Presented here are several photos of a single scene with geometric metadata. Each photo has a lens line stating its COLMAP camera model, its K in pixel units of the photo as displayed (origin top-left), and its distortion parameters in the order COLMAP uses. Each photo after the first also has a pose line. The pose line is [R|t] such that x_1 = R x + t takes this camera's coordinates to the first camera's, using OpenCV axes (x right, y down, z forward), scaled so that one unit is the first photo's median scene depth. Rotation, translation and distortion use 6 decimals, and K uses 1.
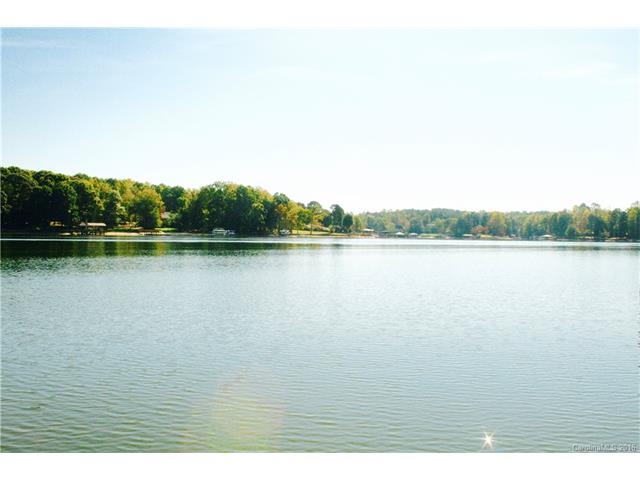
lens RADIAL K [[591.5, 0, 320.0], [0, 591.5, 240.0], [0, 0, 1]] dist [-0.153873, 0.174145]
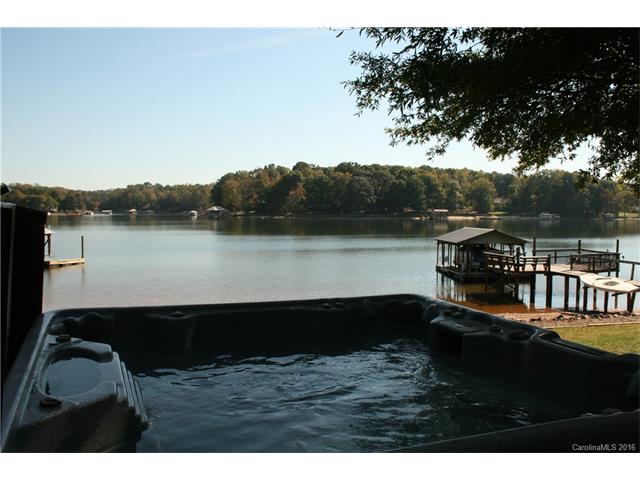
lens RADIAL K [[591.5, 0, 320.0], [0, 591.5, 240.0], [0, 0, 1]] dist [-0.153873, 0.174145]
pose [[0.850349, 0.018027, -0.525910, 0.038824], [0.002072, 0.999291, 0.037603, -0.008345], [0.526214, -0.033065, 0.849709, -0.141845]]
